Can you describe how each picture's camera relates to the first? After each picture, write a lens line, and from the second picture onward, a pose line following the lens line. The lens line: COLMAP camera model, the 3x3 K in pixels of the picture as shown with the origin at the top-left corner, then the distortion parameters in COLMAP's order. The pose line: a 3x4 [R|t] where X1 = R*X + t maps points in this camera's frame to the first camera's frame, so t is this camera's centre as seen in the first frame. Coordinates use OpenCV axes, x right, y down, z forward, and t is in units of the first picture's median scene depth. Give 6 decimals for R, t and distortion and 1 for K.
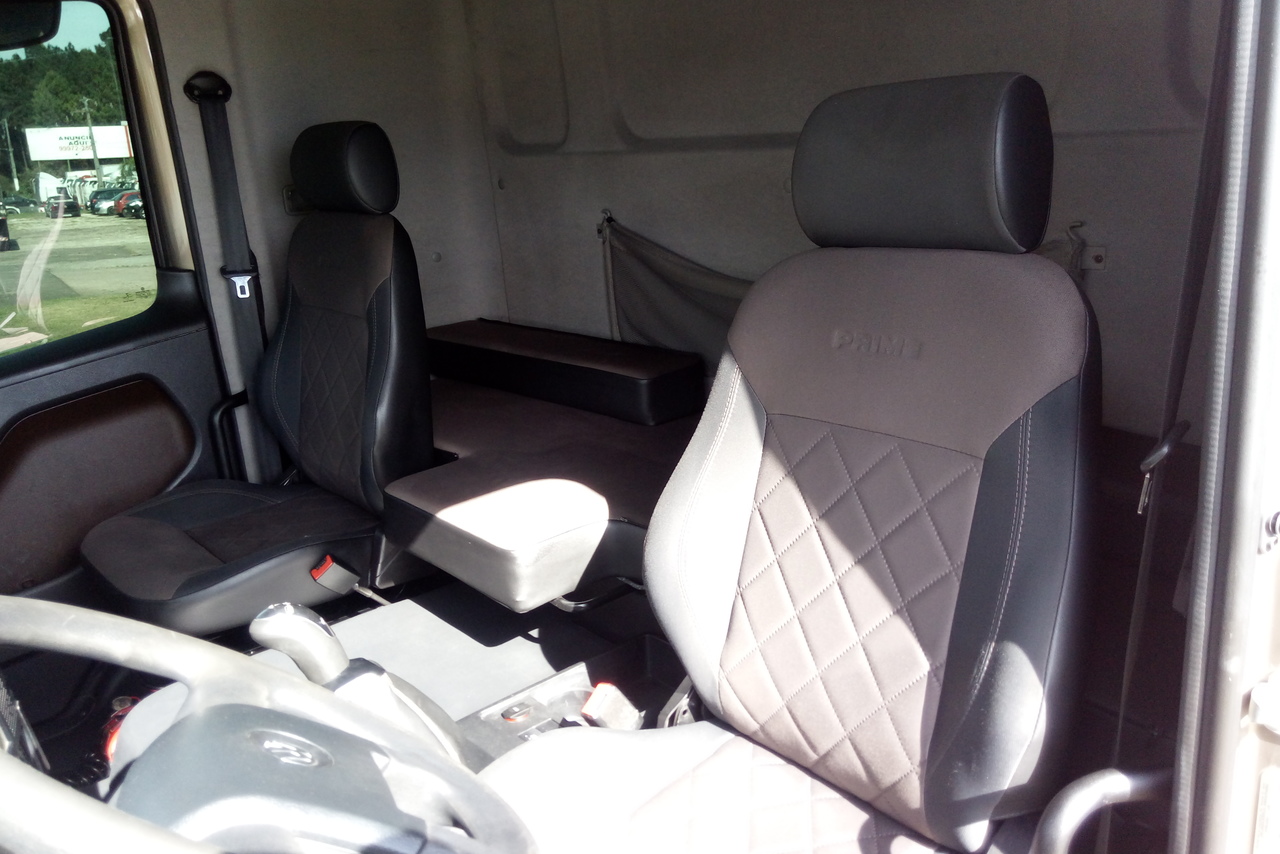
lens RADIAL K [[1072.2, 0, 642.1], [0, 1072.2, 460.1], [0, 0, 1]] dist [0.095072, -0.199207]
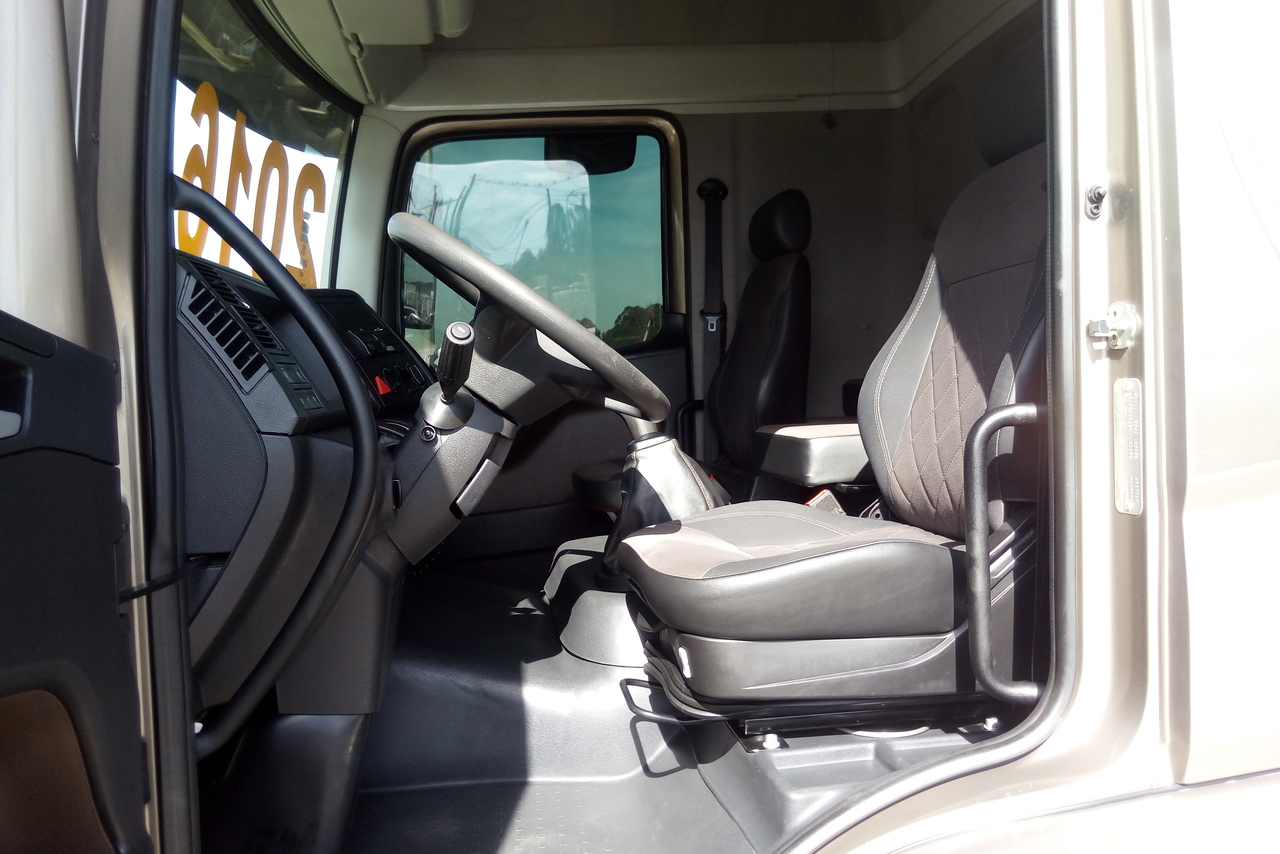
lens RADIAL K [[1072.2, 0, 642.1], [0, 1072.2, 460.1], [0, 0, 1]] dist [0.095072, -0.199207]
pose [[0.863554, 0.082608, -0.497444, 0.264478], [-0.185659, 0.969279, -0.161337, 0.256162], [0.468834, 0.231679, 0.852361, -0.197345]]
